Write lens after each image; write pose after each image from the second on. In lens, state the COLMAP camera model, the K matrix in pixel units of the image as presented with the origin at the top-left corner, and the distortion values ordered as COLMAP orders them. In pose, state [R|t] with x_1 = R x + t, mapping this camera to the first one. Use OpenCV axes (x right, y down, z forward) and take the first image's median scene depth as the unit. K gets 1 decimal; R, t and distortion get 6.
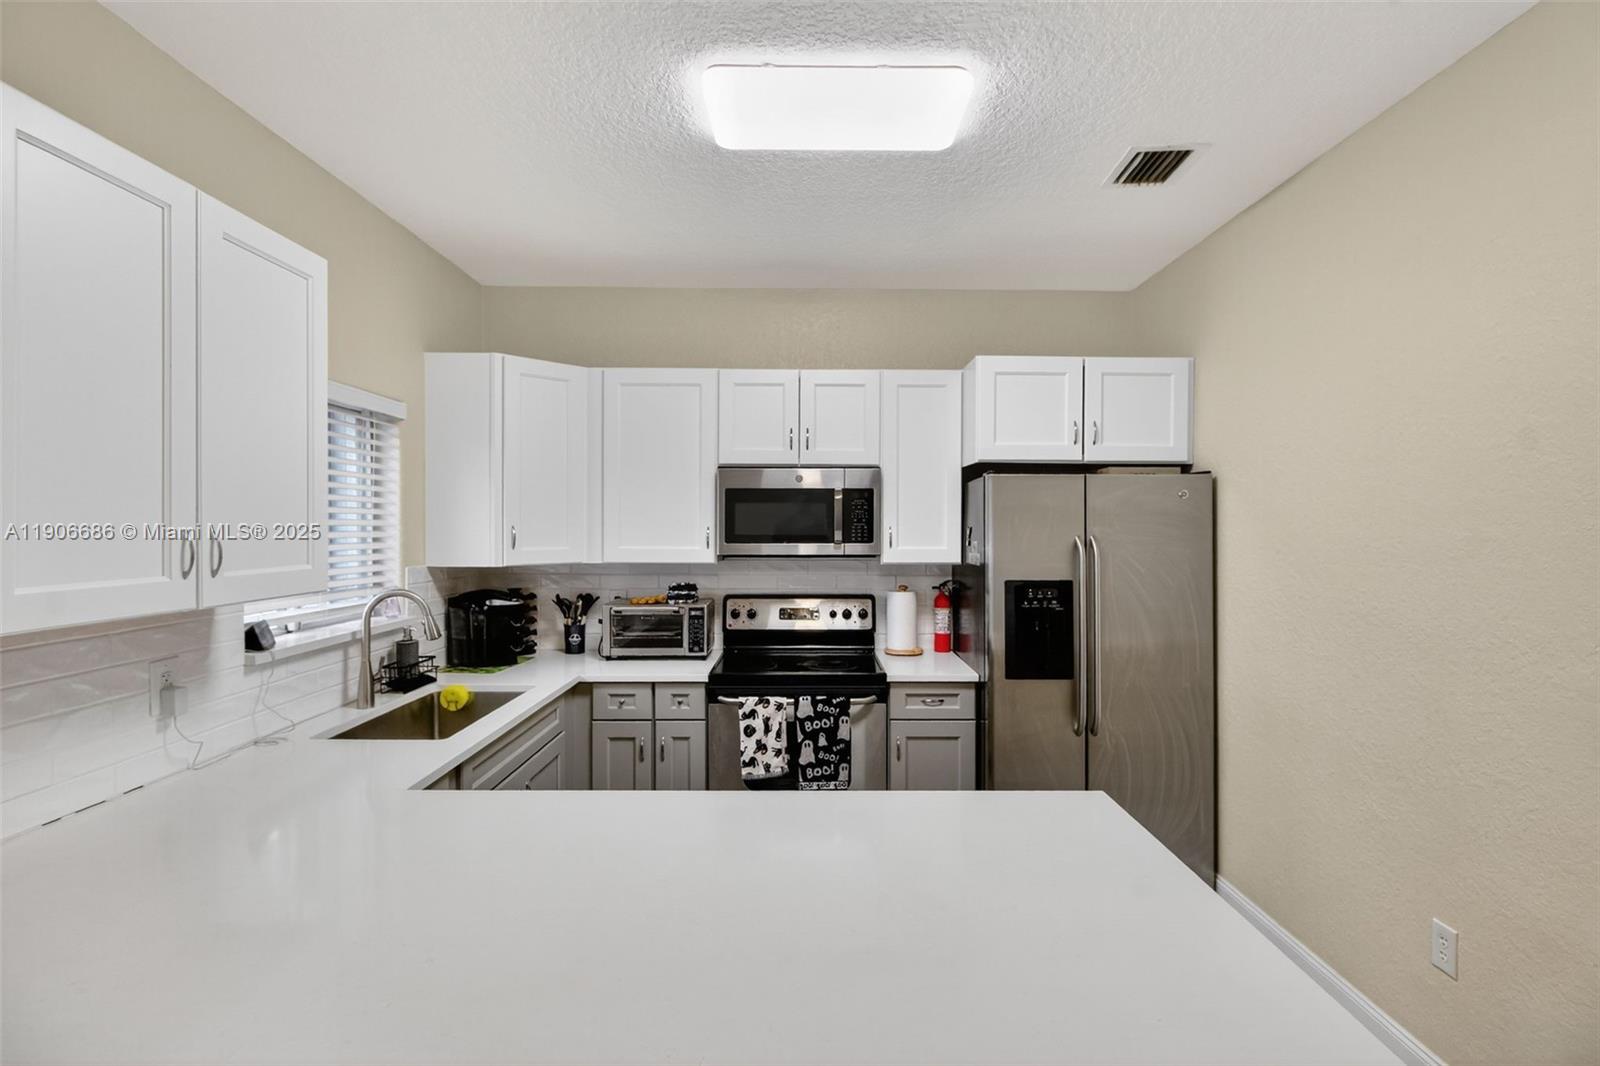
lens RADIAL K [[740.9, 0, 800.8], [0, 740.9, 532.6], [0, 0, 1]] dist [-0.000527, -0.000333]
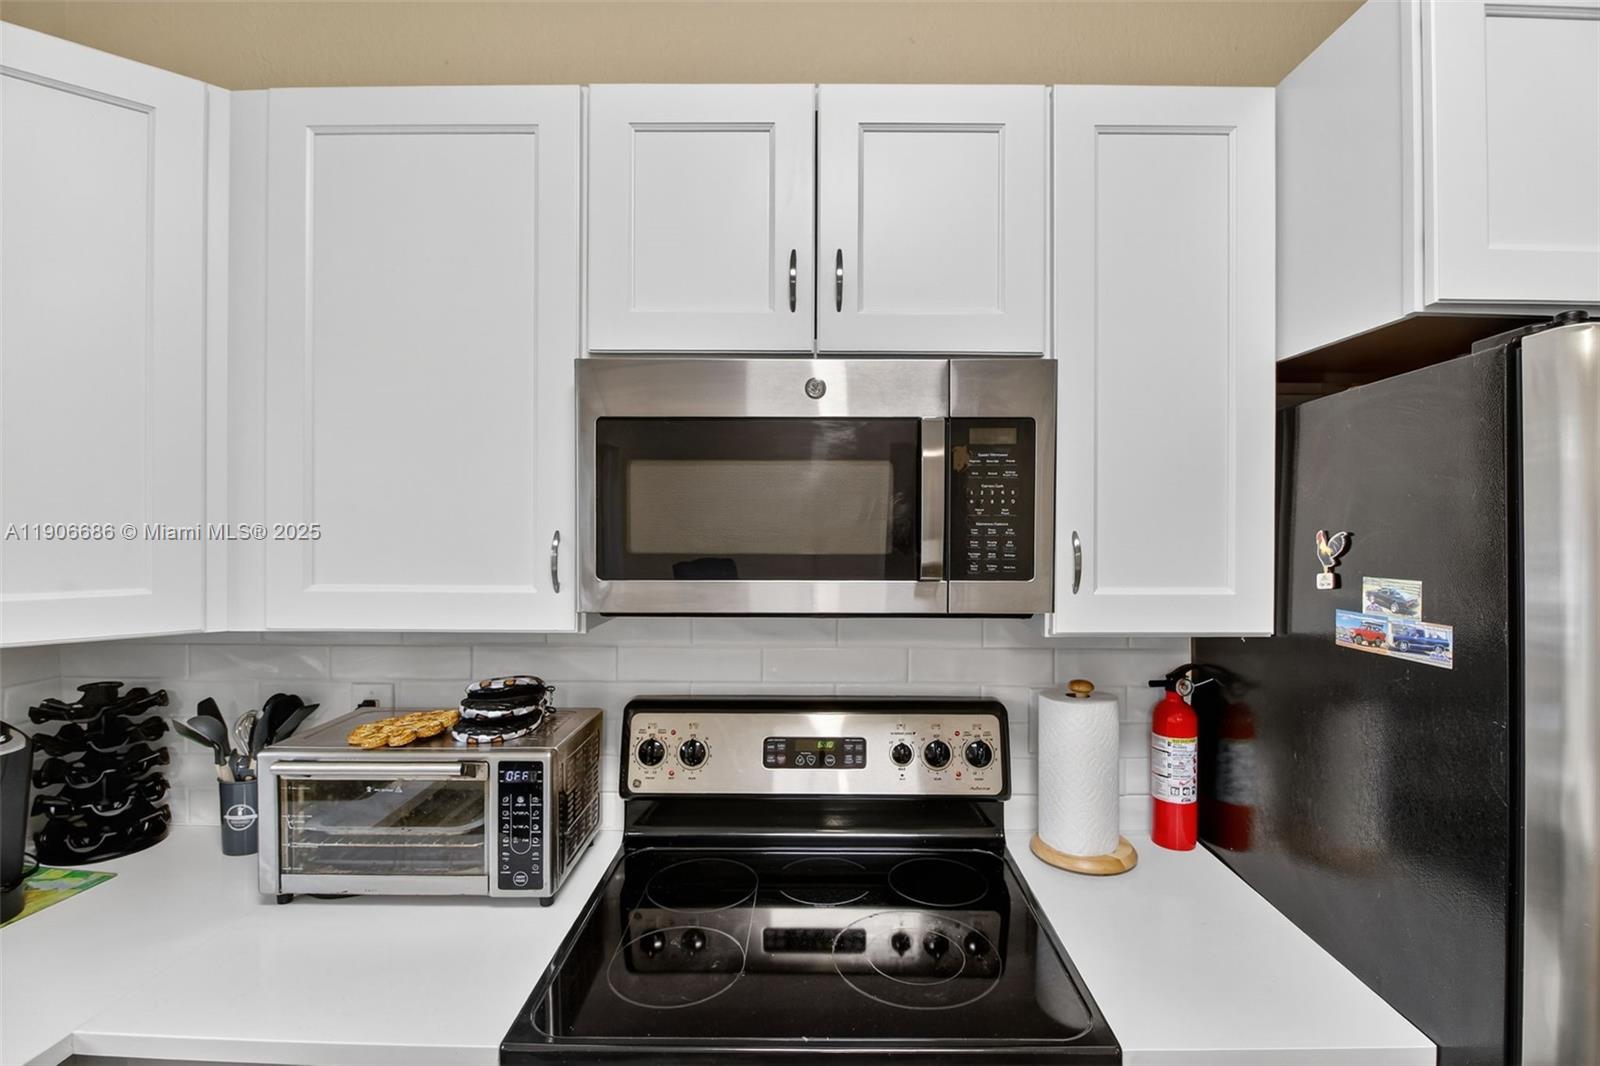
lens RADIAL K [[740.9, 0, 801.3], [0, 740.9, 529.2], [0, 0, 1]] dist [-0.000527, -0.000333]
pose [[0.999765, 0.001275, -0.021652, -0.000911], [-0.001356, 0.999992, -0.003700, -0.007237], [0.021647, 0.003728, 0.999759, 0.616704]]
